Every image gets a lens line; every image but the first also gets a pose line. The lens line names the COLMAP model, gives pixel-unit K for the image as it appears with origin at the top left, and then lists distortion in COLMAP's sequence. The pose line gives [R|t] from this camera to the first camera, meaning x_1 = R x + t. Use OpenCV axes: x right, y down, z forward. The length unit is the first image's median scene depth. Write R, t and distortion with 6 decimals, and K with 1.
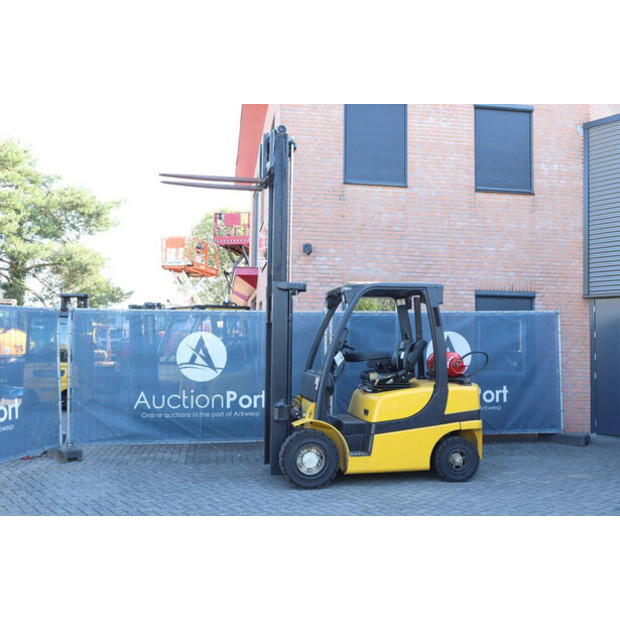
lens RADIAL K [[625.8, 0, 308.3], [0, 625.8, 312.0], [0, 0, 1]] dist [-0.051375, 0.000000]
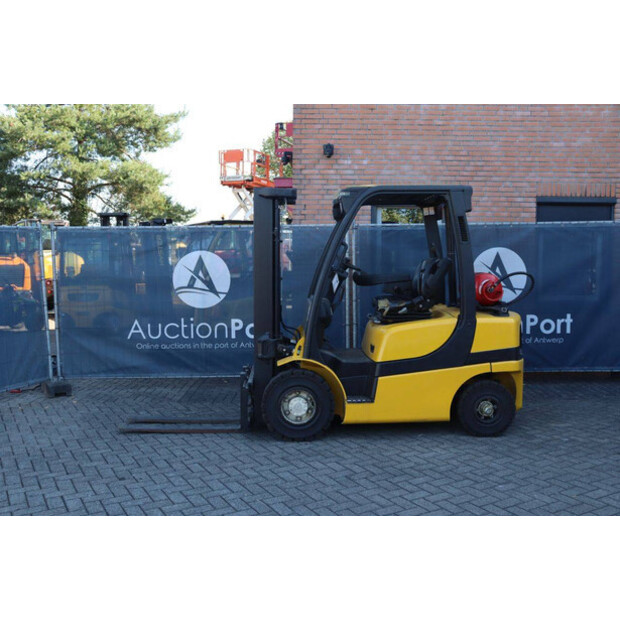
lens RADIAL K [[625.8, 0, 309.4], [0, 625.8, 314.6], [0, 0, 1]] dist [-0.051375, 0.000000]
pose [[0.989532, 0.003632, -0.144268, 0.104020], [0.015788, 0.990958, 0.133242, 0.006288], [0.143448, -0.134125, 0.980527, 0.162665]]
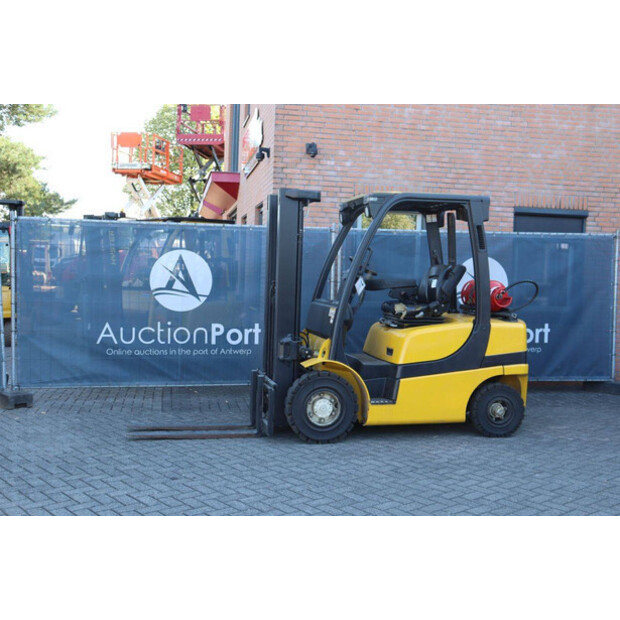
lens RADIAL K [[745.3, 0, 313.1], [0, 745.3, 310.4], [0, 0, 1]] dist [0.018448, 0.000000]
pose [[0.998820, 0.018051, 0.045090, -0.043181], [-0.022649, 0.994356, 0.103650, 0.005816], [-0.042964, -0.104549, 0.993591, 0.029423]]
